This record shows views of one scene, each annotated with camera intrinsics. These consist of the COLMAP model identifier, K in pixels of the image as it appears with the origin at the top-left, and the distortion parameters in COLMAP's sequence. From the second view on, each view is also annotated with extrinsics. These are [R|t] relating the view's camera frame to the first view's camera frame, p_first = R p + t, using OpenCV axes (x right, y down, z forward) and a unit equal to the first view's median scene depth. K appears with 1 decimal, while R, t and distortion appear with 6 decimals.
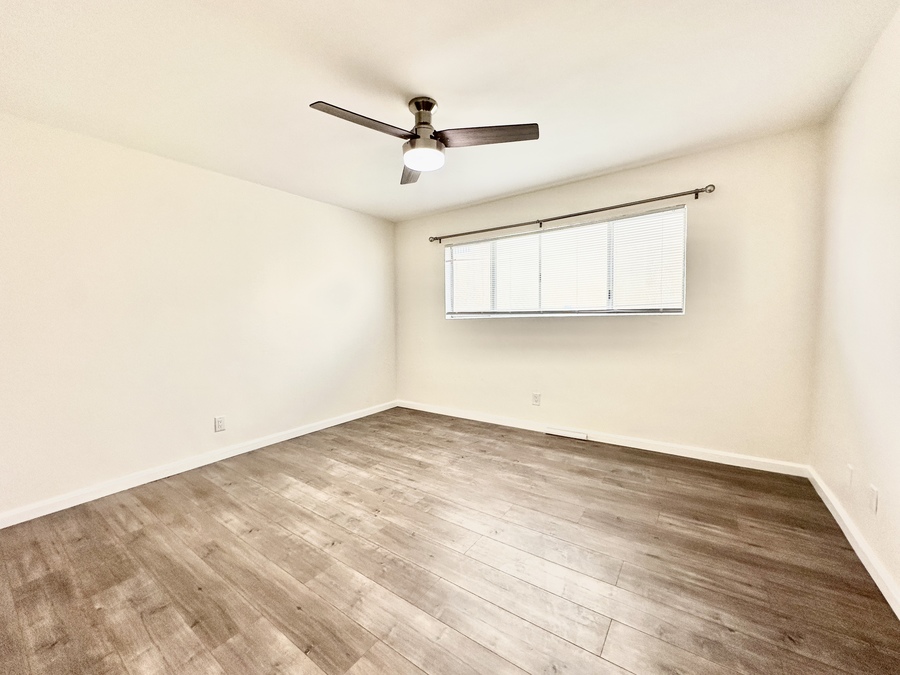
lens RADIAL K [[357.4, 0, 450.8], [0, 357.4, 338.3], [0, 0, 1]] dist [-0.002386, -0.000204]
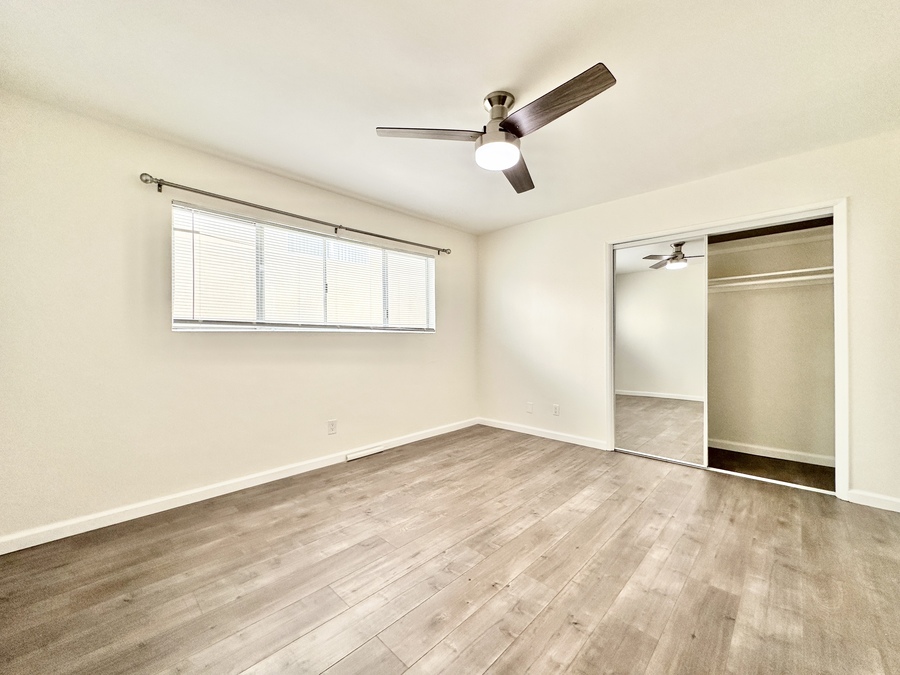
lens RADIAL K [[357.4, 0, 450.8], [0, 357.4, 338.3], [0, 0, 1]] dist [-0.002386, -0.000204]
pose [[0.150040, 0.017981, 0.988516, -0.701490], [0.059698, 0.997846, -0.027212, -0.003028], [-0.986876, 0.063095, 0.148644, 0.703637]]
